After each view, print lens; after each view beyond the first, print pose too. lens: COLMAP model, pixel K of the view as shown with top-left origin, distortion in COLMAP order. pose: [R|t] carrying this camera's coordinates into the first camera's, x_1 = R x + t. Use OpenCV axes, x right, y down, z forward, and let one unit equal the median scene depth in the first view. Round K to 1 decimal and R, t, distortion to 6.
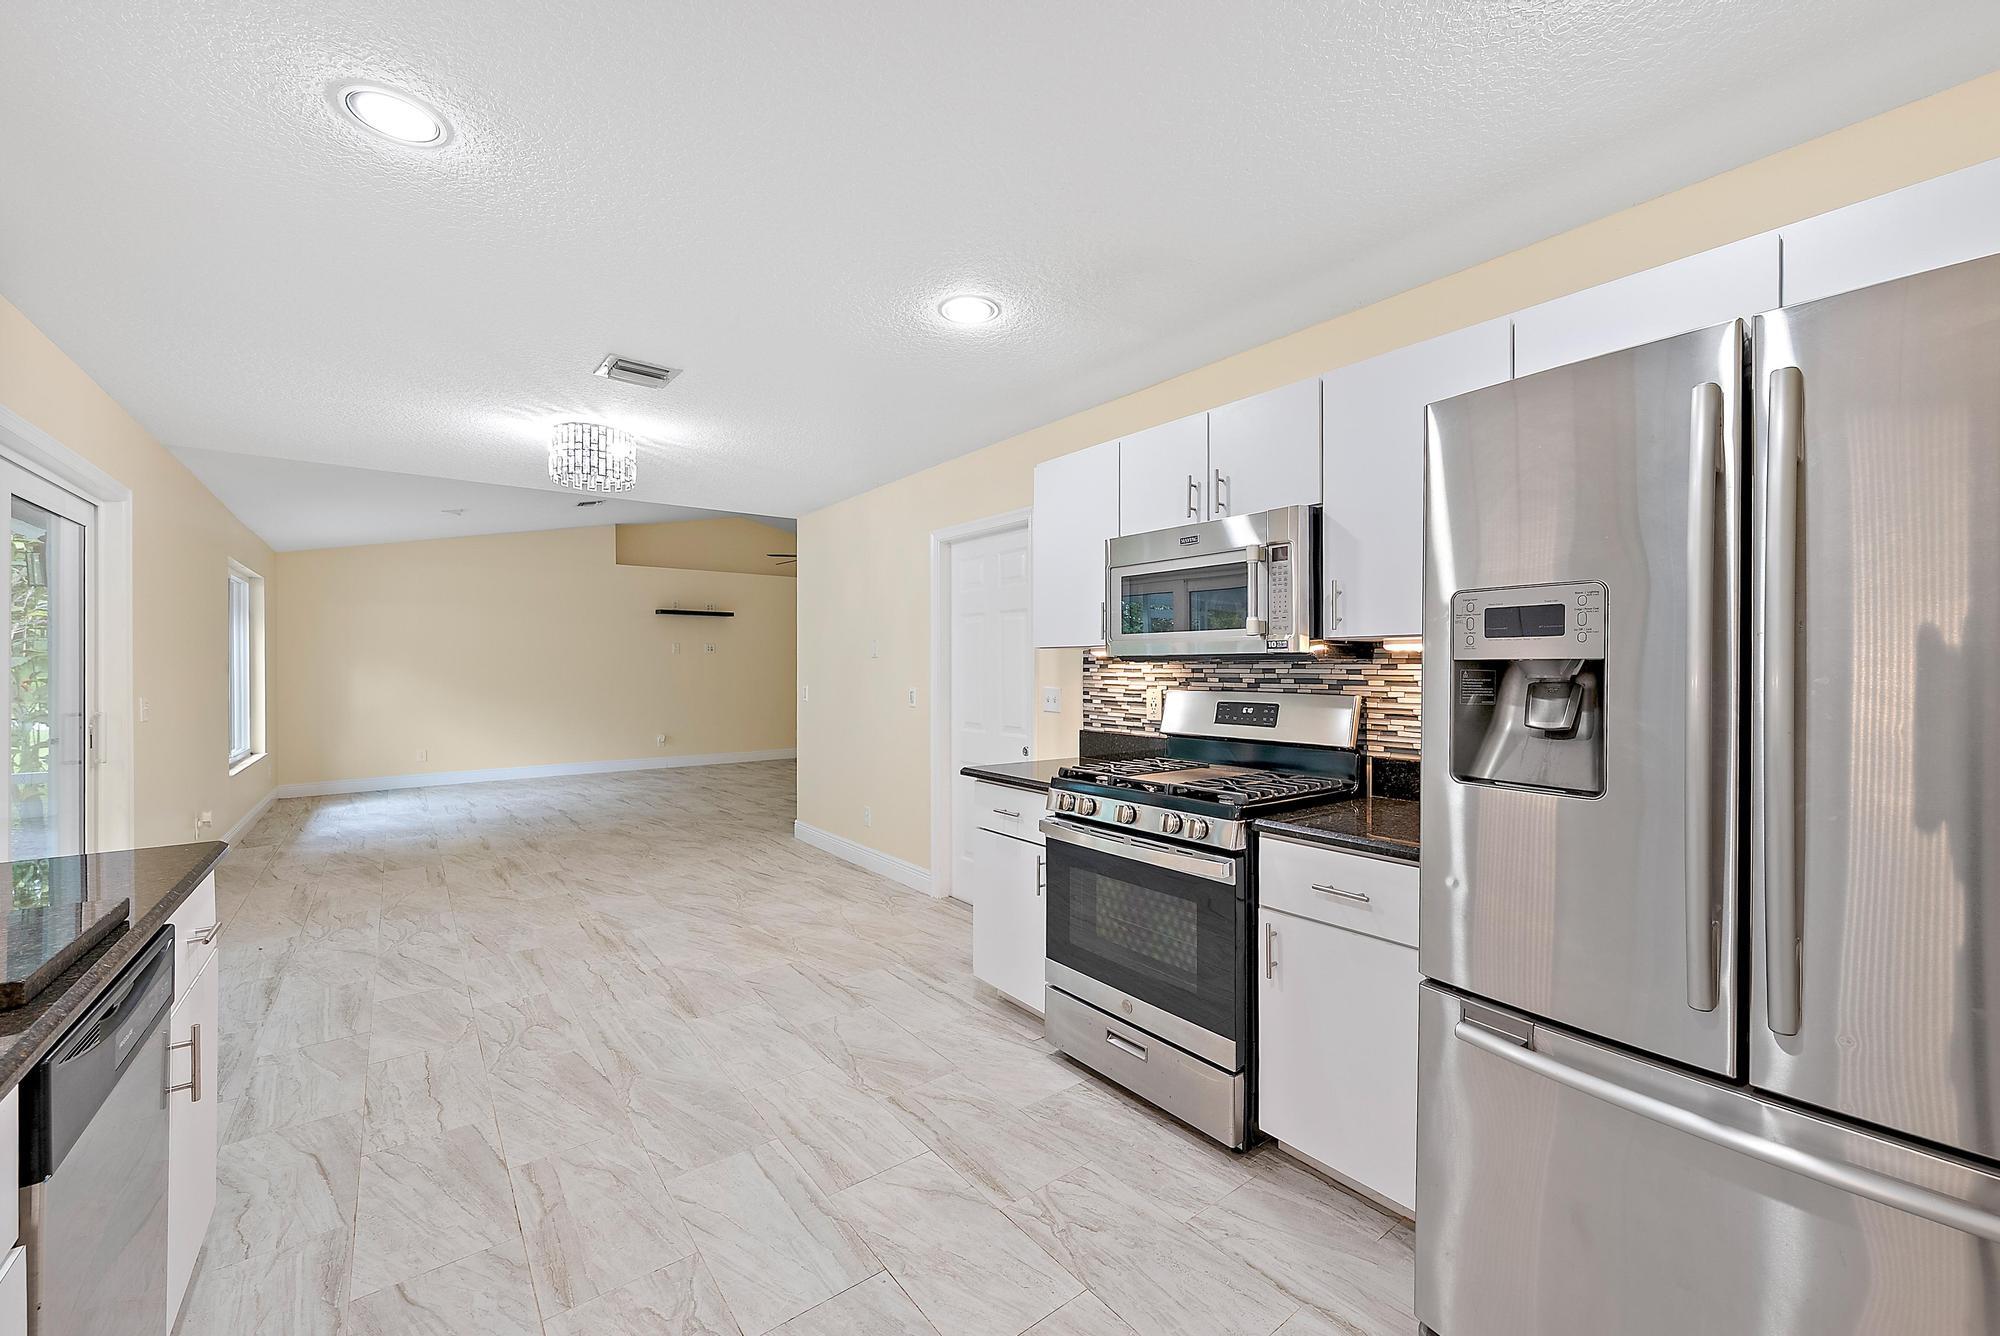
lens RADIAL K [[784.7, 0, 1011.6], [0, 784.7, 667.6], [0, 0, 1]] dist [0.000056, 0.000560]
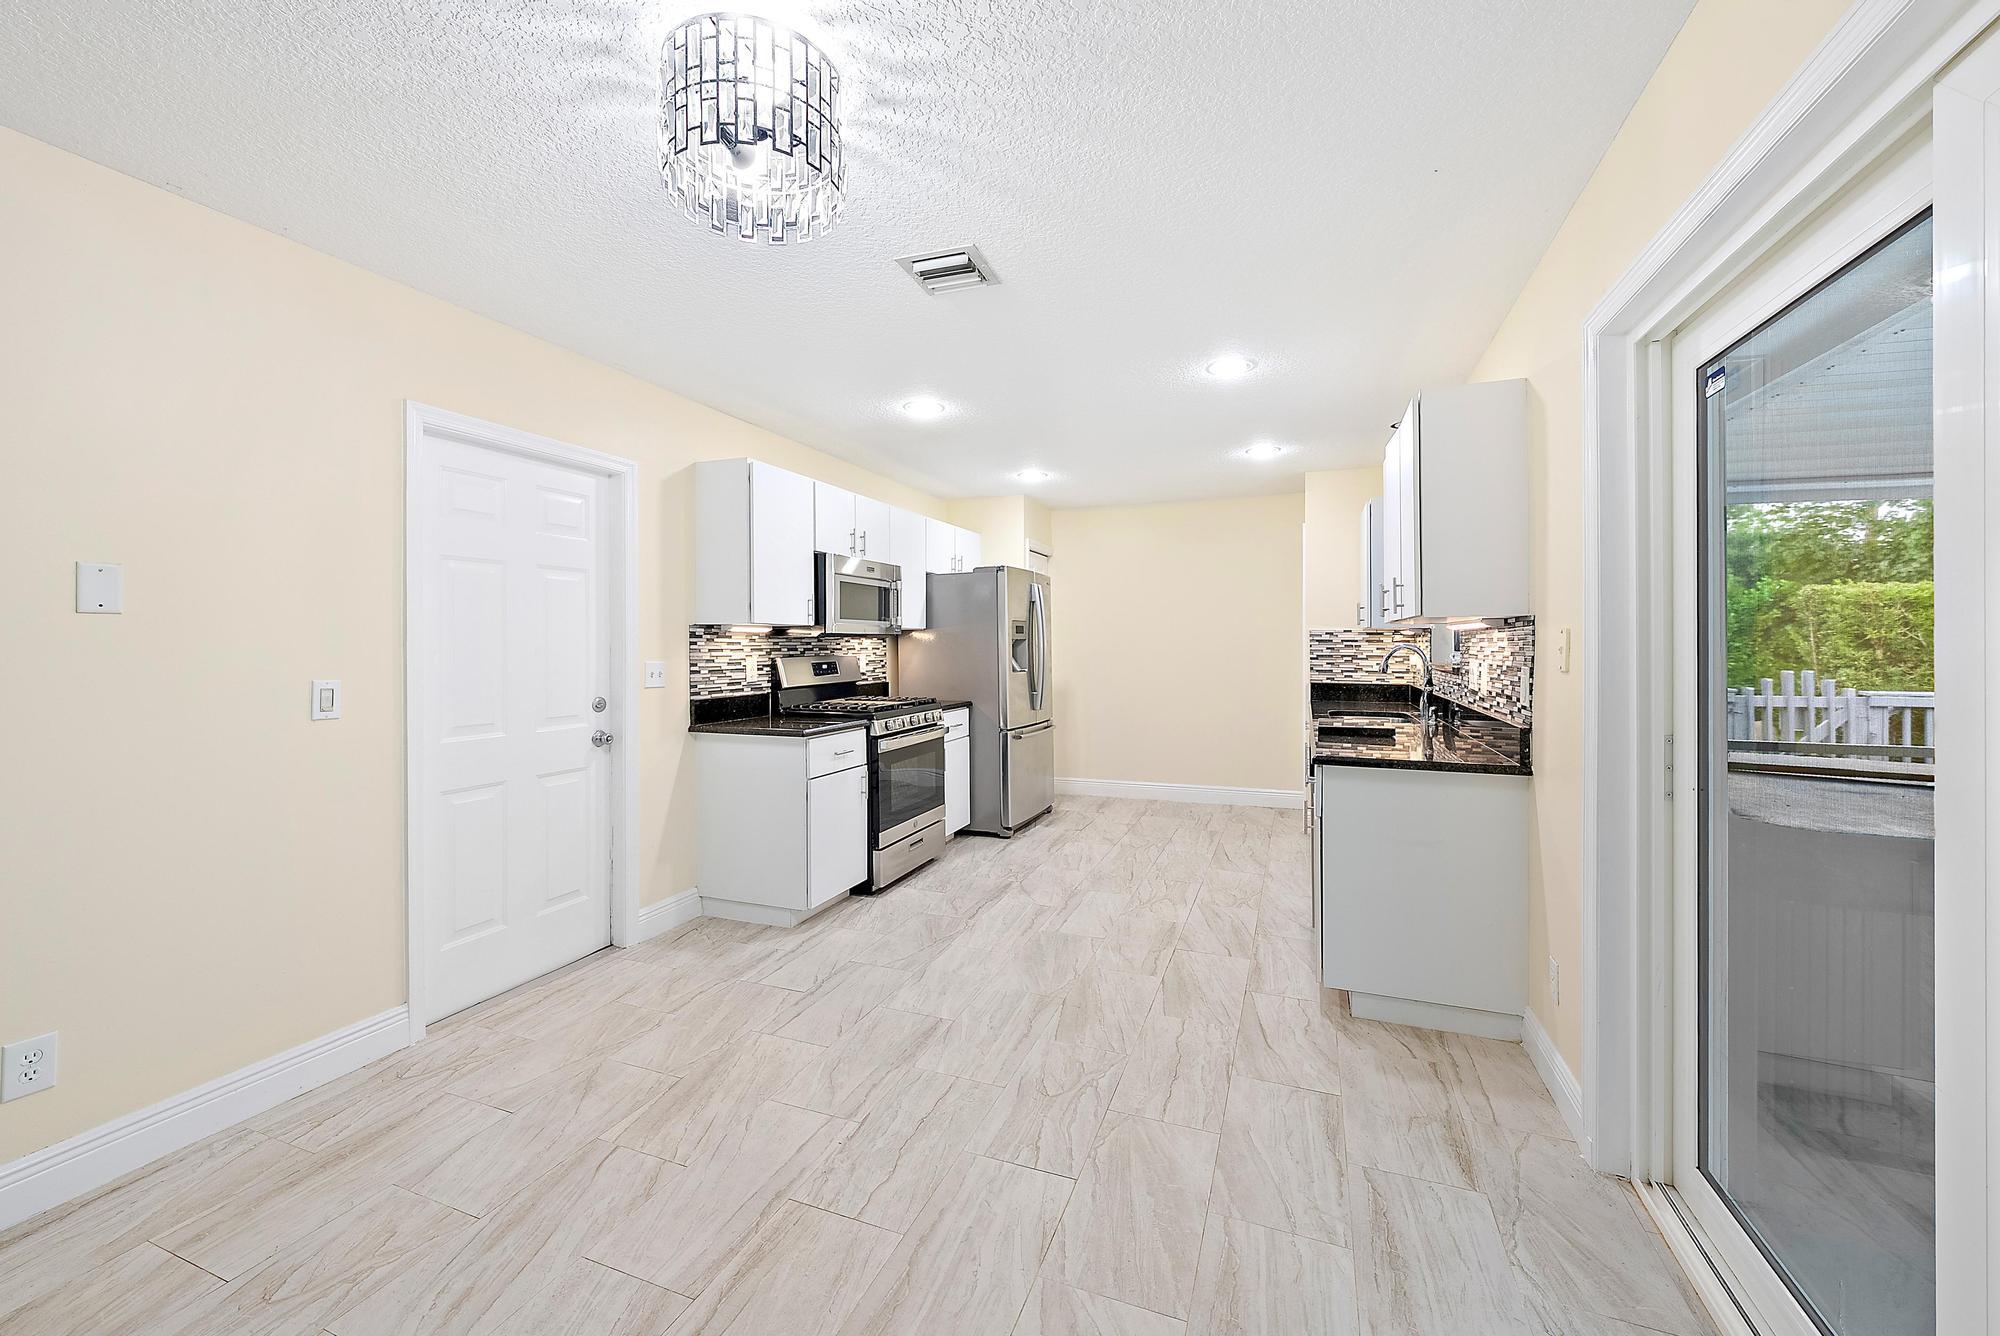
lens RADIAL K [[784.7, 0, 992.3], [0, 784.7, 641.3], [0, 0, 1]] dist [0.000056, 0.000560]
pose [[-0.503241, 0.002318, 0.864143, -1.134354], [0.002720, 0.999996, -0.001098, 0.002685], [-0.864142, 0.001798, -0.503246, 1.302326]]
